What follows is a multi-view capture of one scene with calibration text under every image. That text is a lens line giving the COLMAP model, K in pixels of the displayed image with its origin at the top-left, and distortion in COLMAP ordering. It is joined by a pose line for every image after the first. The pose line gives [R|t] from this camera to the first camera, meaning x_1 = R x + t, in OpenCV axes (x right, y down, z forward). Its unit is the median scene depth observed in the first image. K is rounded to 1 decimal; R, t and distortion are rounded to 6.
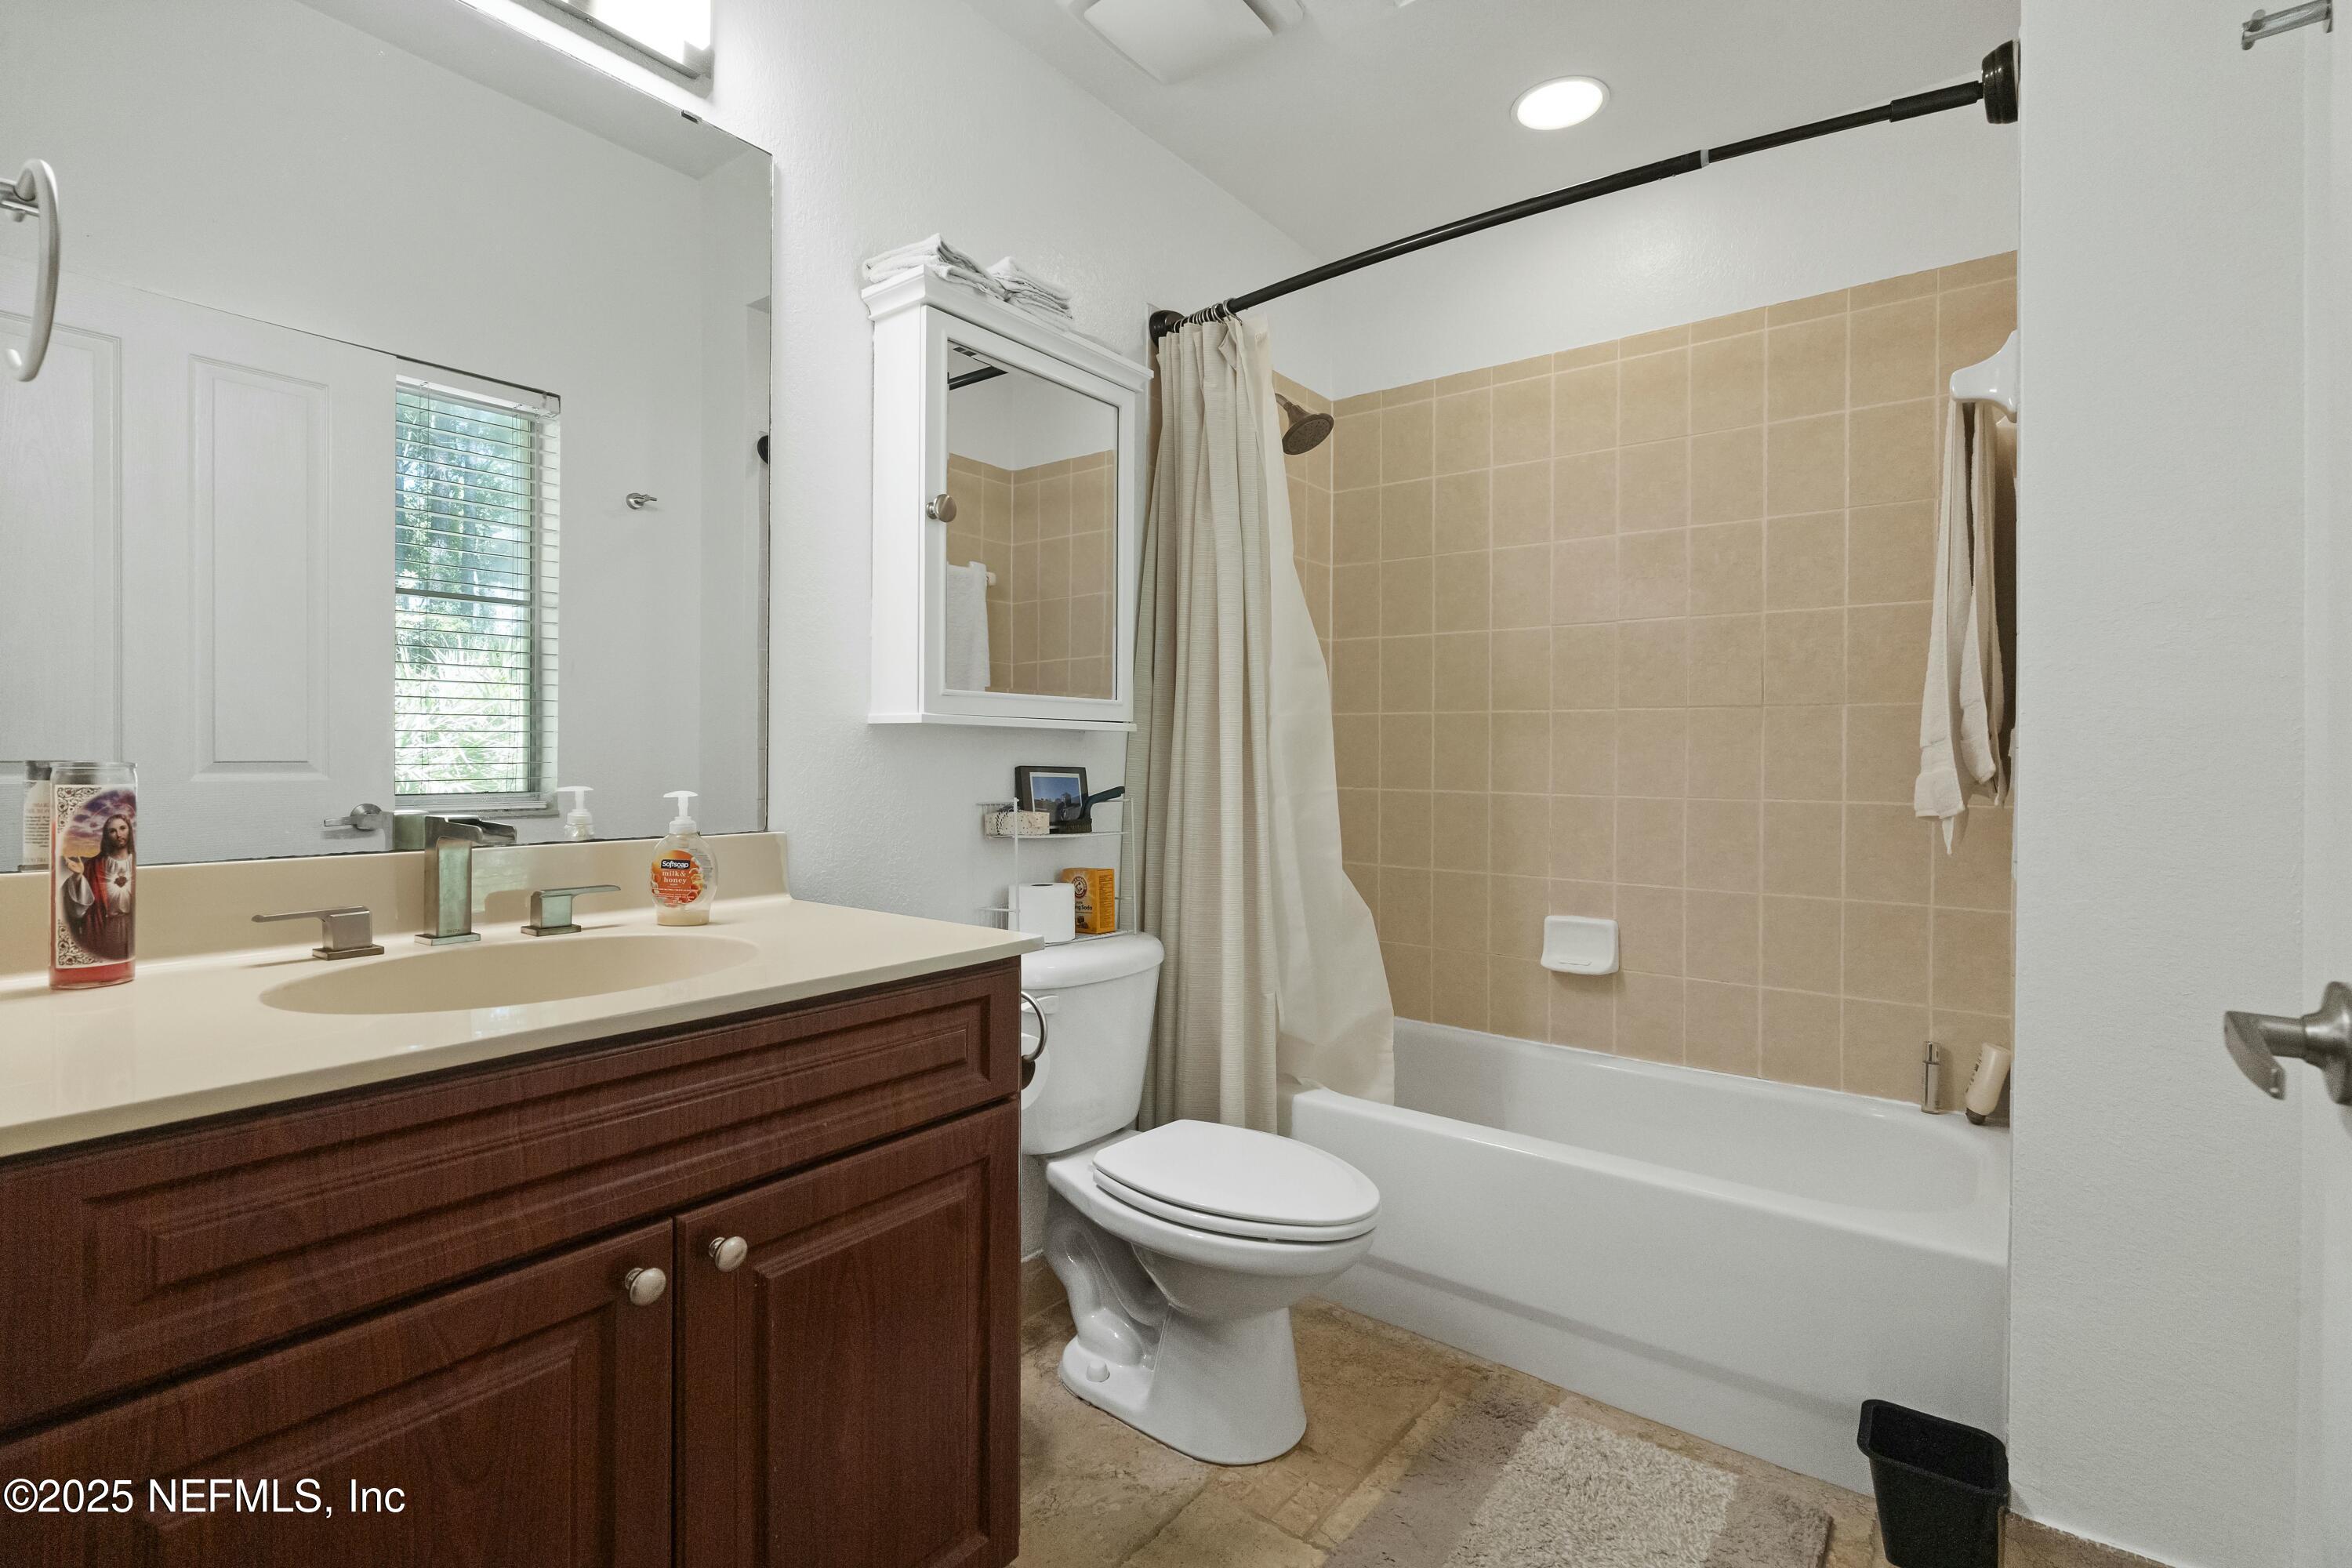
lens RADIAL K [[1054.1, 0, 1190.0], [0, 1054.1, 772.2], [0, 0, 1]] dist [-0.001950, 0.000529]
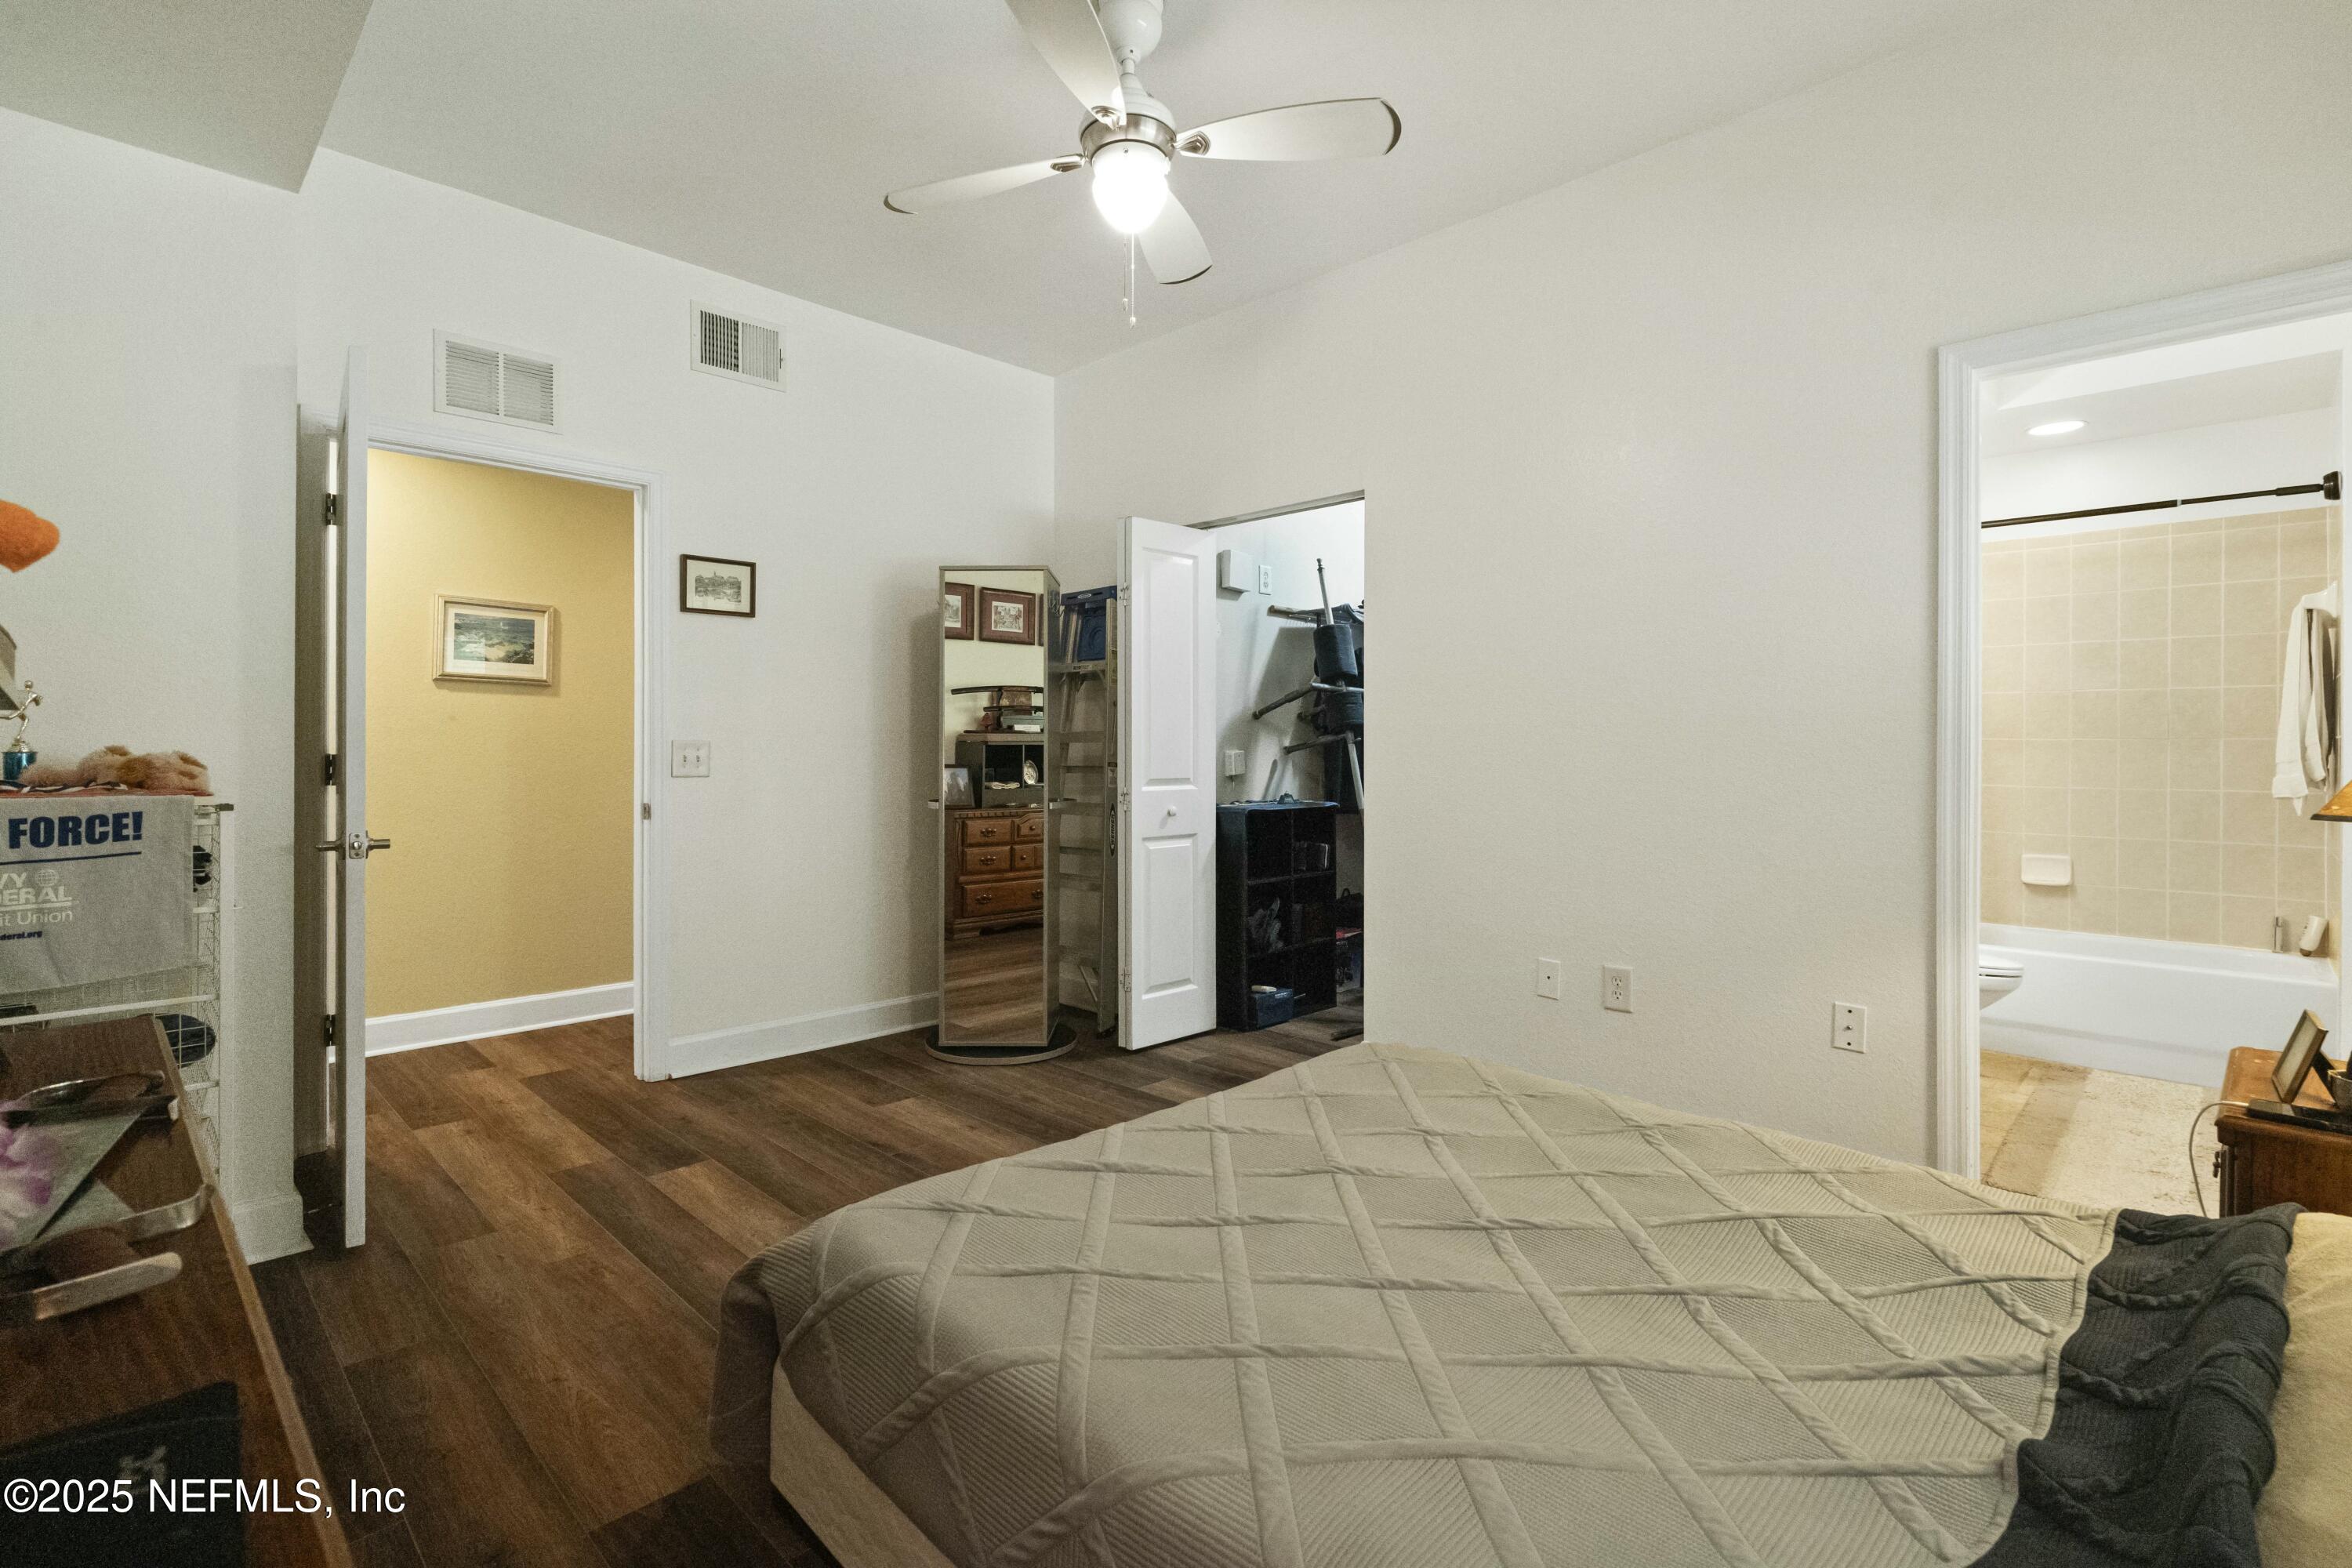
lens RADIAL K [[1059.3, 0, 1177.3], [0, 1059.3, 748.7], [0, 0, 1]] dist [-0.001584, 0.000170]
pose [[0.993013, -0.001186, -0.117999, -1.116164], [0.000335, 0.999974, -0.007237, -0.036402], [0.118004, 0.007147, 0.992987, -1.214458]]
